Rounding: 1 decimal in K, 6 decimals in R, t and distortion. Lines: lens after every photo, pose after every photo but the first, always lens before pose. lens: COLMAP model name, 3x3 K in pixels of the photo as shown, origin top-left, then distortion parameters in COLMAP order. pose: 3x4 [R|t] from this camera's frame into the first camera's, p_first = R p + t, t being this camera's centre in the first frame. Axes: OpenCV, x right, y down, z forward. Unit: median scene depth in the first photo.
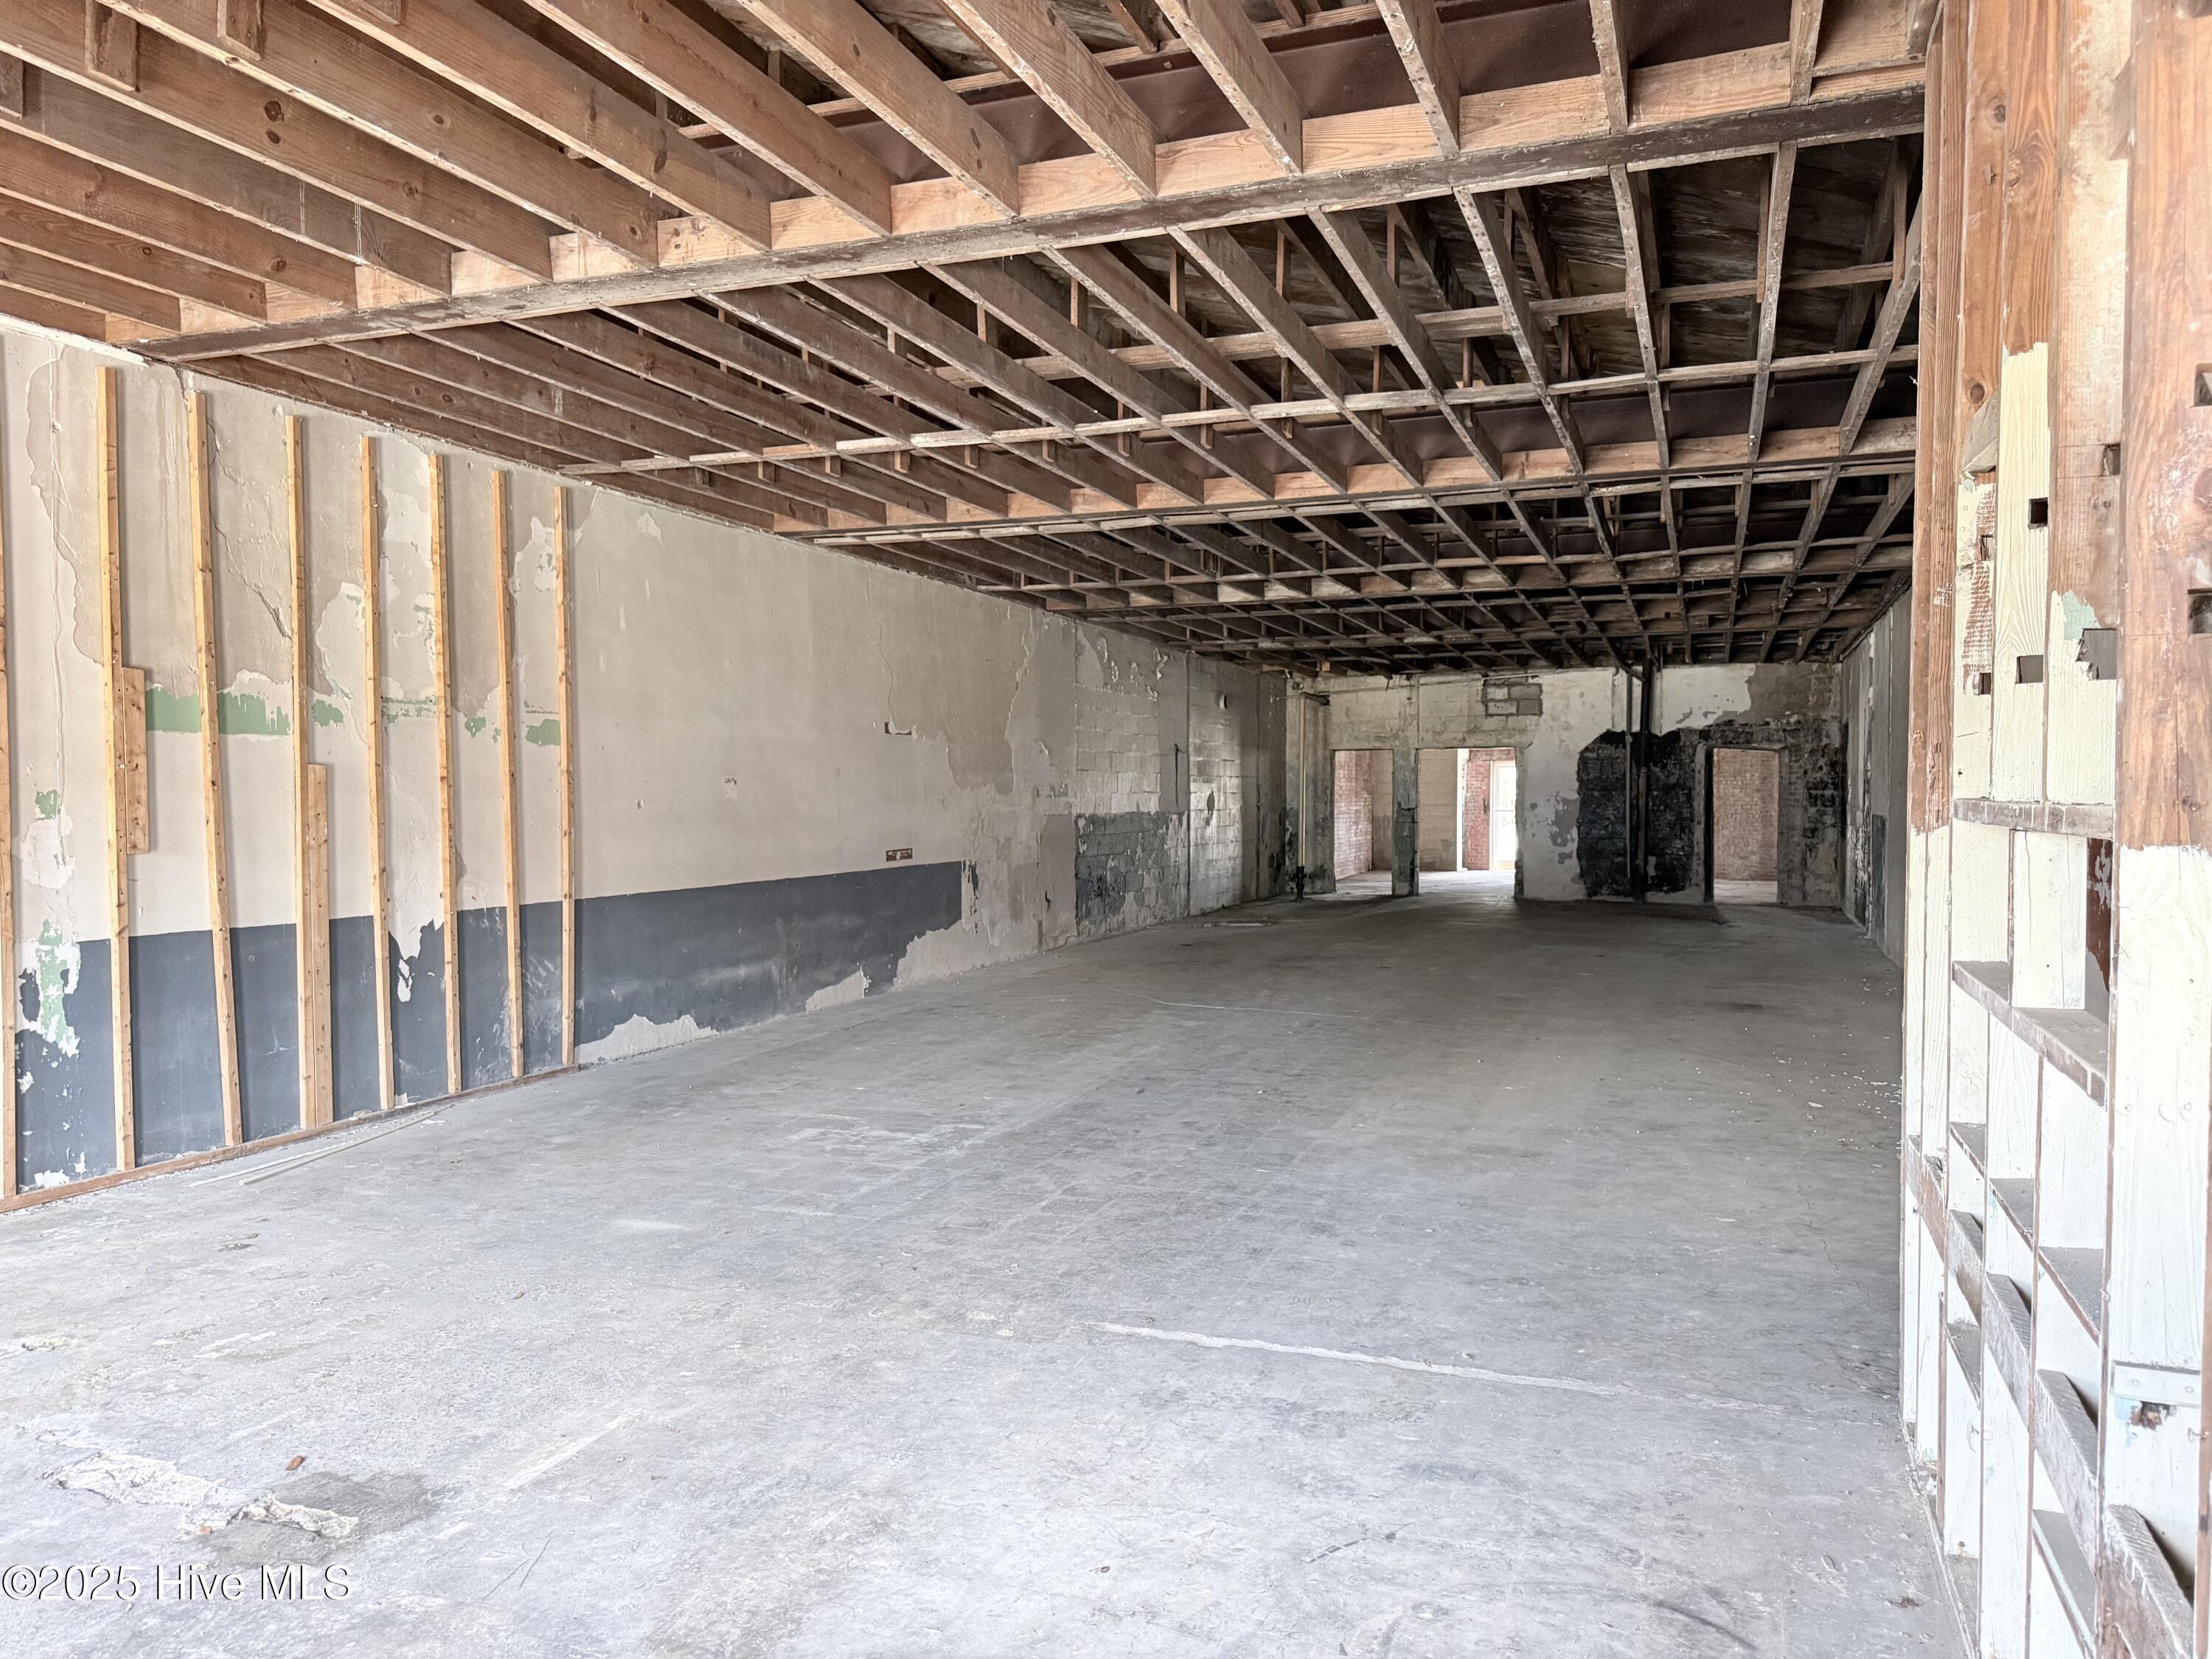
lens RADIAL K [[1554.6, 0, 1107.1], [0, 1554.6, 847.2], [0, 0, 1]] dist [0.047189, -0.063549]
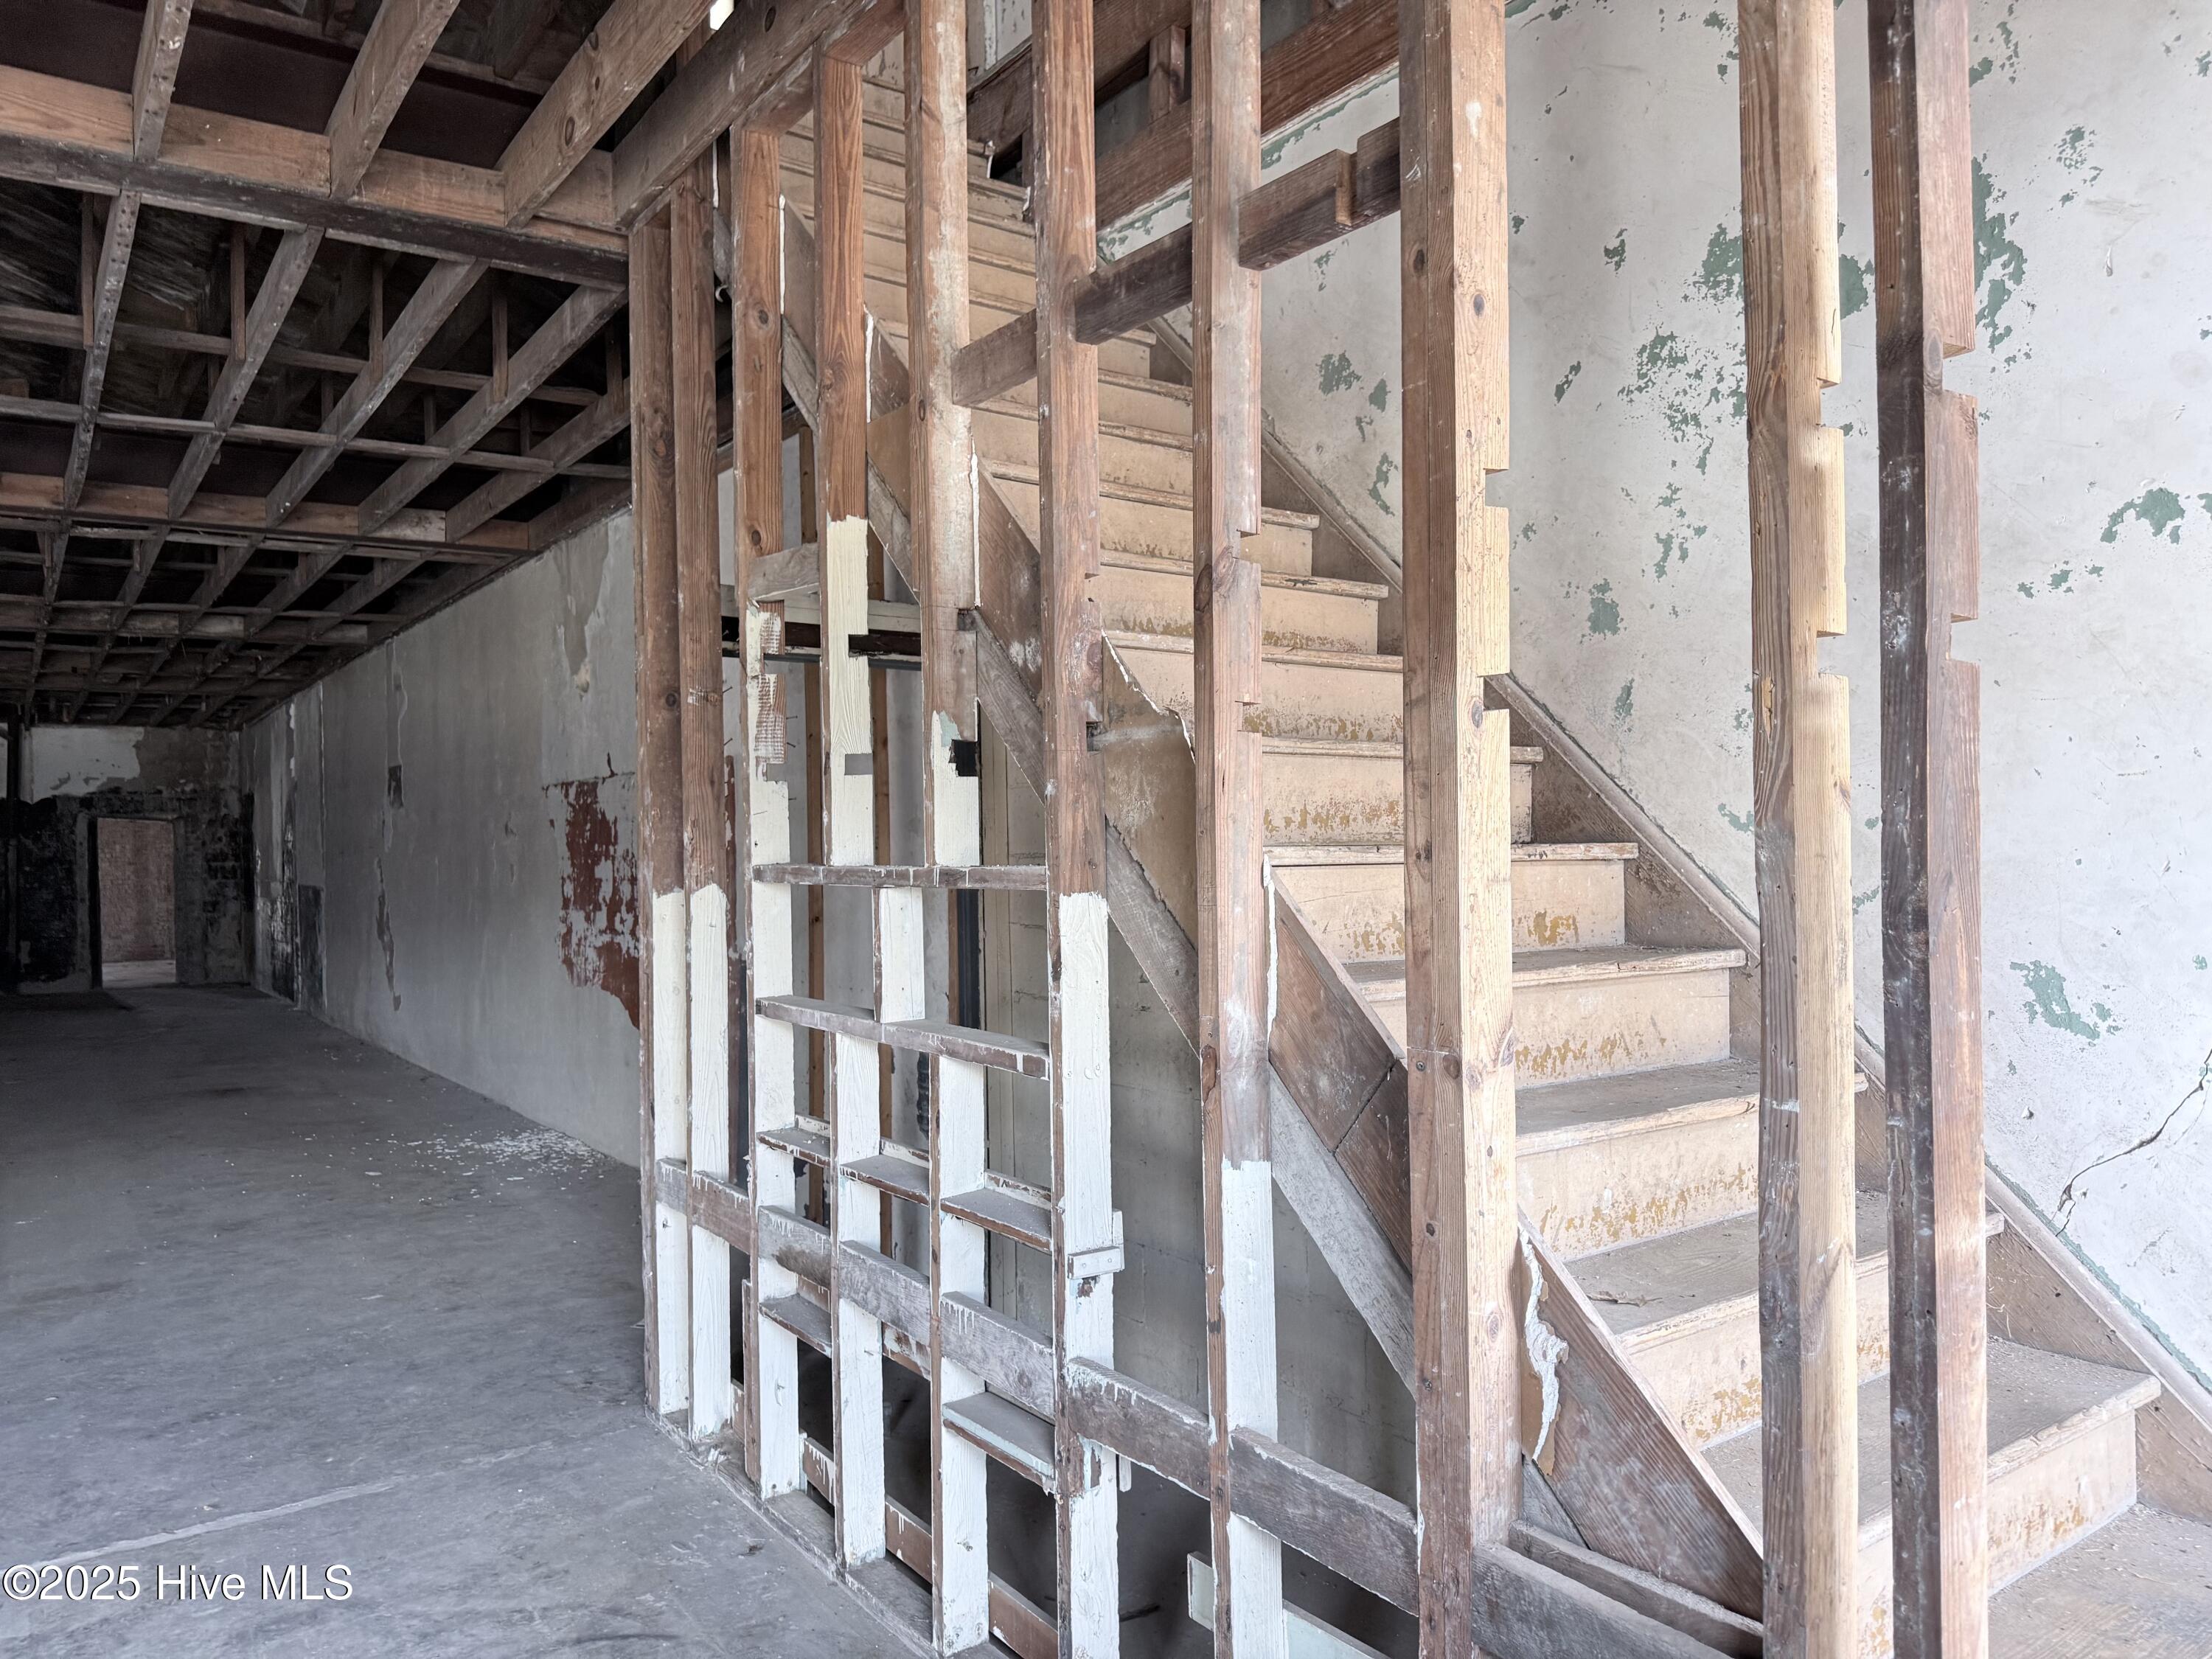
lens RADIAL K [[1554.6, 0, 1101.4], [0, 1554.6, 836.9], [0, 0, 1]] dist [0.047189, -0.063549]
pose [[0.557121, -0.004859, 0.830417, -0.163564], [0.047169, 0.998554, -0.025803, -0.004749], [-0.829091, 0.053545, 0.556544, 0.051698]]
